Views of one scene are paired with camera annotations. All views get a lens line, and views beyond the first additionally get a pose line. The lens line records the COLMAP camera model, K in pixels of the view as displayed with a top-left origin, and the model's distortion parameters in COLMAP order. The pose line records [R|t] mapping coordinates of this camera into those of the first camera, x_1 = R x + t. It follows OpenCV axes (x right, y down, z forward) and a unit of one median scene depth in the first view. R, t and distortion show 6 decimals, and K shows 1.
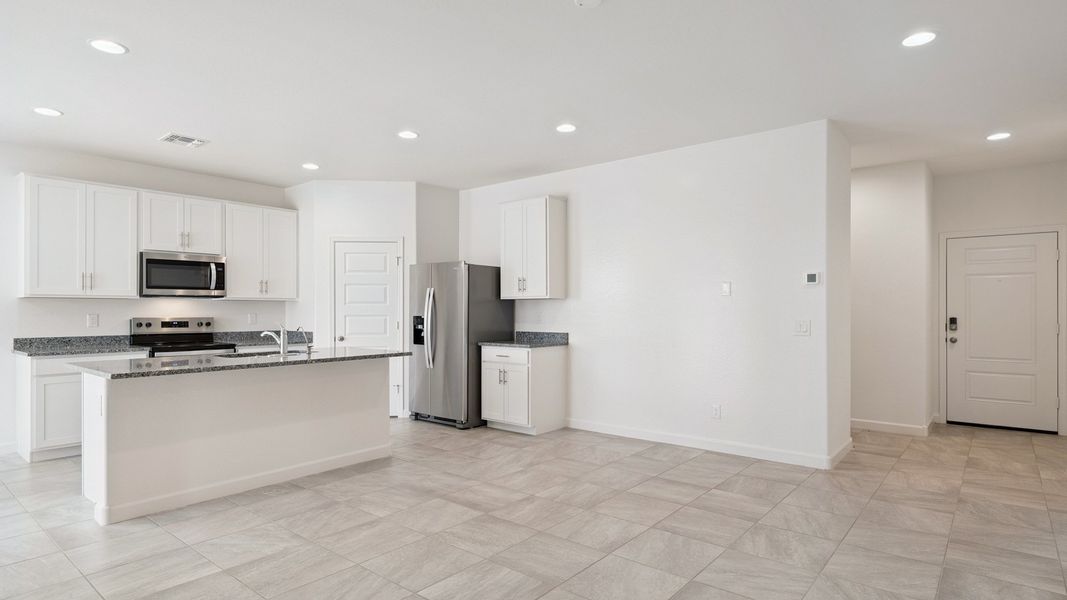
lens RADIAL K [[566.6, 0, 536.6], [0, 566.6, 305.6], [0, 0, 1]] dist [0.000857, 0.000550]
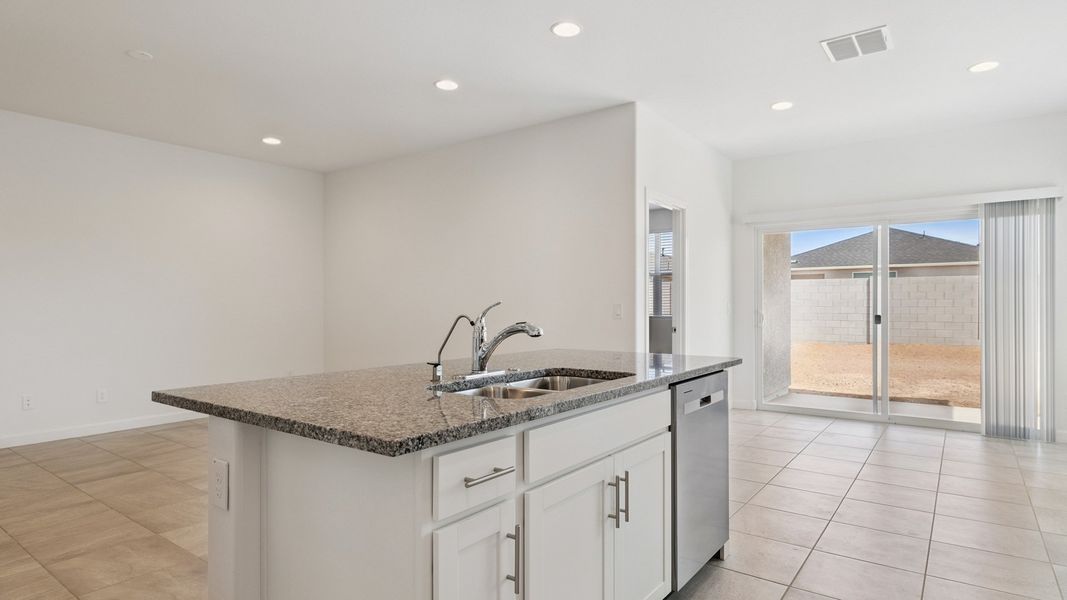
lens RADIAL K [[577.9, 0, 533.5], [0, 577.9, 300.0], [0, 0, 1]] dist [-0.000908, 0.000202]
pose [[-0.998919, 0.000188, -0.046484, -0.369968], [0.000826, 0.999906, -0.013717, 0.024892], [0.046477, -0.013740, -0.998825, 1.160255]]
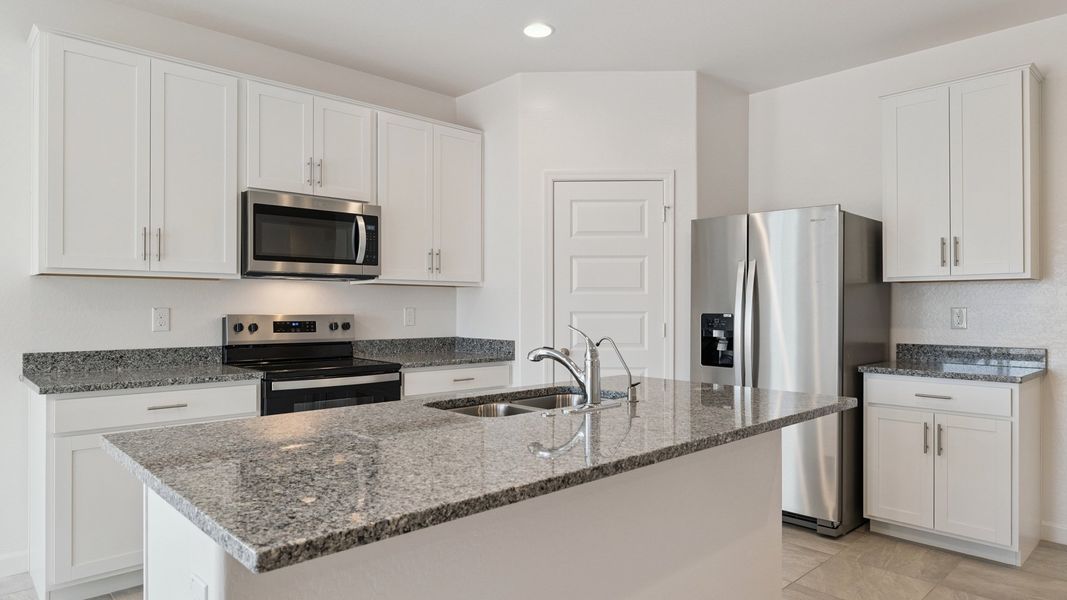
lens RADIAL K [[643.6, 0, 537.8], [0, 643.6, 303.4], [0, 0, 1]] dist [0.001455, -0.000007]
pose [[0.992270, 0.001945, -0.124079, -0.337600], [-0.001693, 0.999996, 0.002139, 0.008749], [0.124082, -0.001912, 0.992270, 0.419782]]
